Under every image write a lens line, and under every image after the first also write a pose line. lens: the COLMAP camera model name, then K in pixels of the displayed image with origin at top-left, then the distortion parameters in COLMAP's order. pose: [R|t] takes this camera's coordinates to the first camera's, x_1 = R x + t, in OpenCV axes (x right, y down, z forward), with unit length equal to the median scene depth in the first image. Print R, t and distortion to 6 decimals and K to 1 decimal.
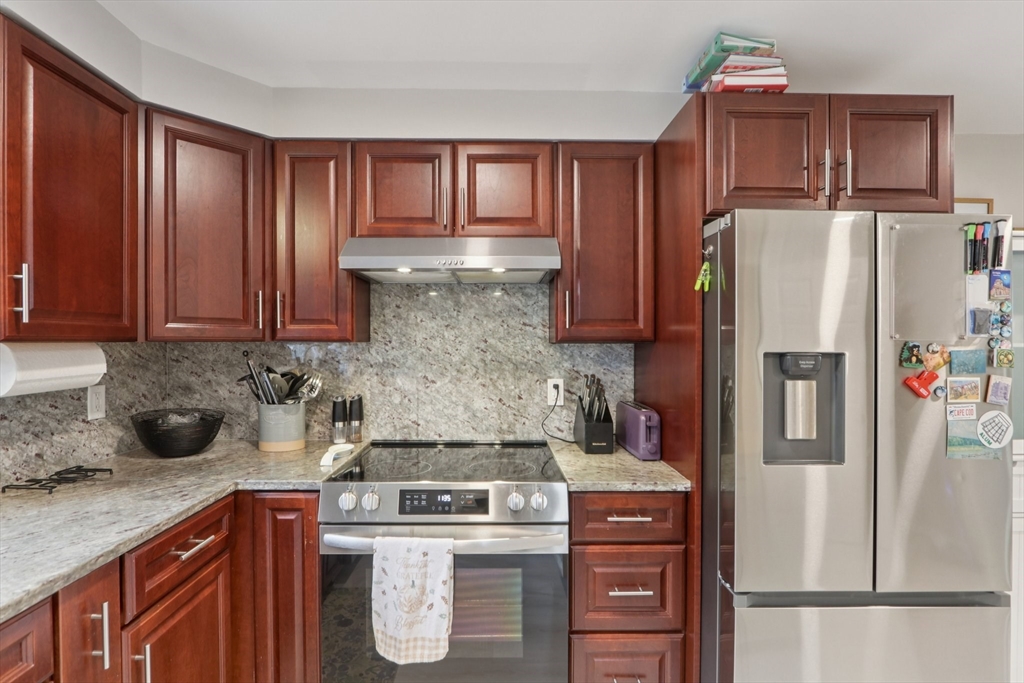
lens RADIAL K [[492.3, 0, 499.1], [0, 492.3, 342.8], [0, 0, 1]] dist [-0.012567, 0.000400]
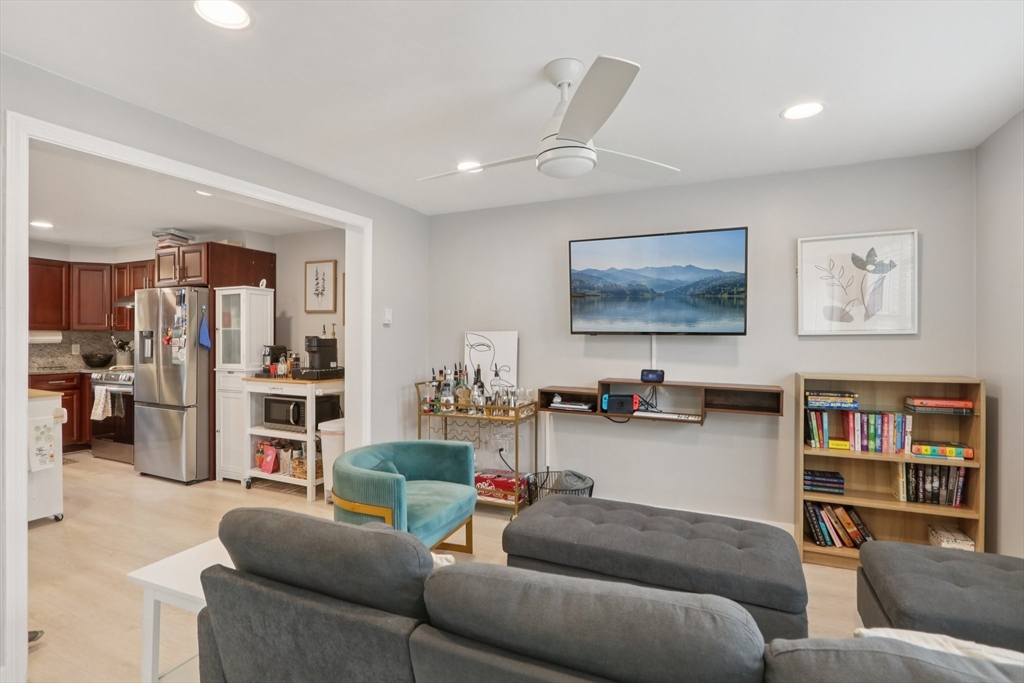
lens RADIAL K [[492.3, 0, 499.1], [0, 492.3, 342.8], [0, 0, 1]] dist [-0.012567, 0.000400]
pose [[0.901002, 0.001839, -0.433810, 3.286397], [-0.002488, 0.999996, -0.000928, 0.075246], [0.433807, 0.001915, 0.901004, -0.756283]]
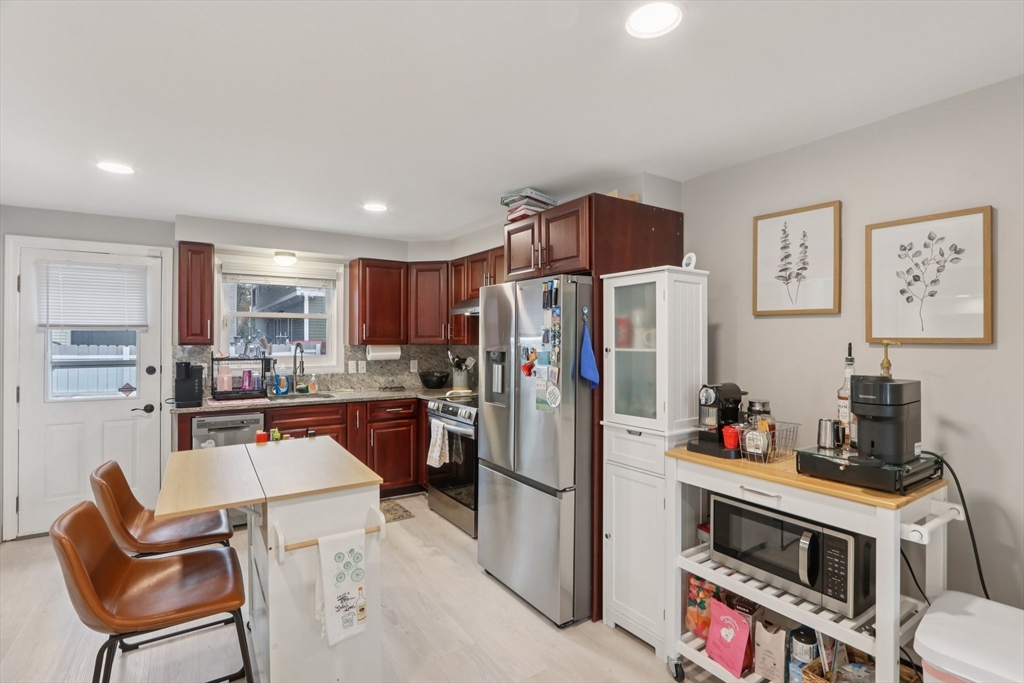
lens RADIAL K [[486.4, 0, 512.0], [0, 486.4, 341.5], [0, 0, 1]] dist [-0.021034, 0.000641]
pose [[0.557078, -0.000264, -0.830460, 1.861899], [-0.004182, 0.999986, -0.003124, -0.013042], [0.830450, 0.005213, 0.557069, -0.092973]]
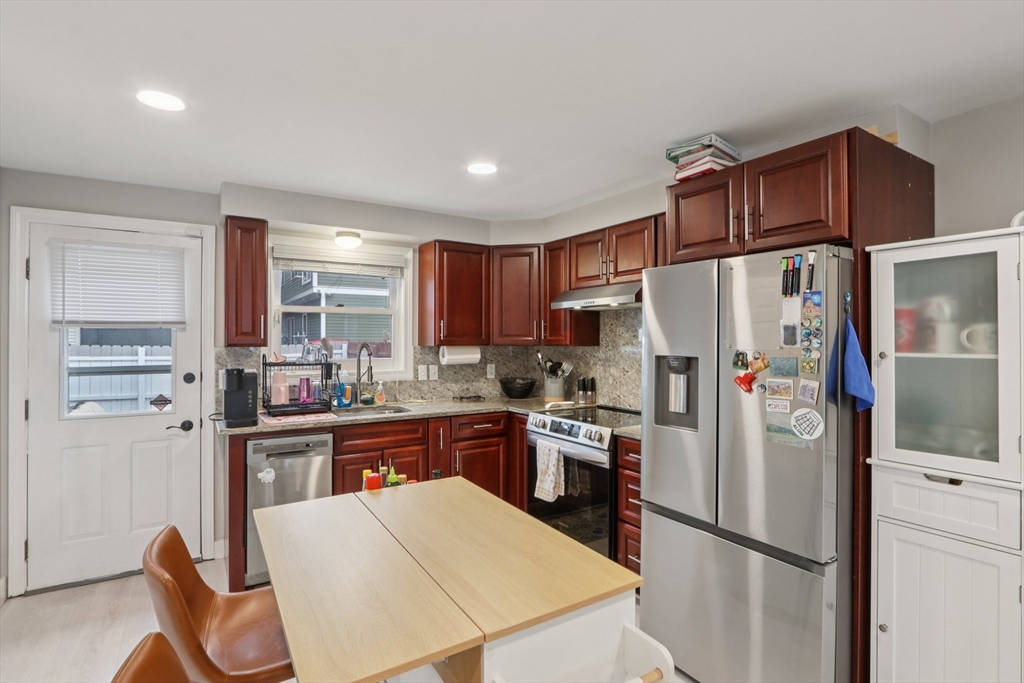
lens RADIAL K [[498.1, 0, 510.5], [0, 498.1, 340.1], [0, 0, 1]] dist [-0.022696, 0.000670]
pose [[0.539517, -0.001646, -0.841973, 1.279191], [-0.003733, 0.999984, -0.004347, -0.017063], [0.841966, 0.005488, 0.539502, -0.222017]]
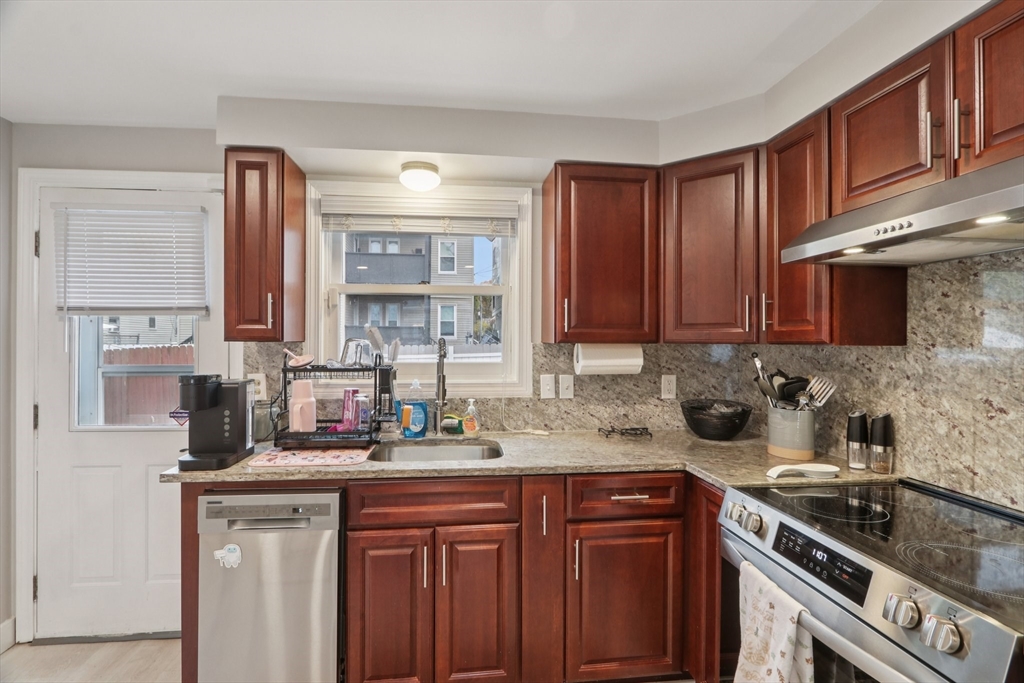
lens RADIAL K [[477.5, 0, 507.4], [0, 477.5, 340.4], [0, 0, 1]] dist [-0.016247, 0.000764]
pose [[0.111741, -0.002397, -0.993735, 0.489839], [-0.009363, 0.999950, -0.003465, -0.001777], [0.993693, 0.009692, 0.111713, 0.399942]]
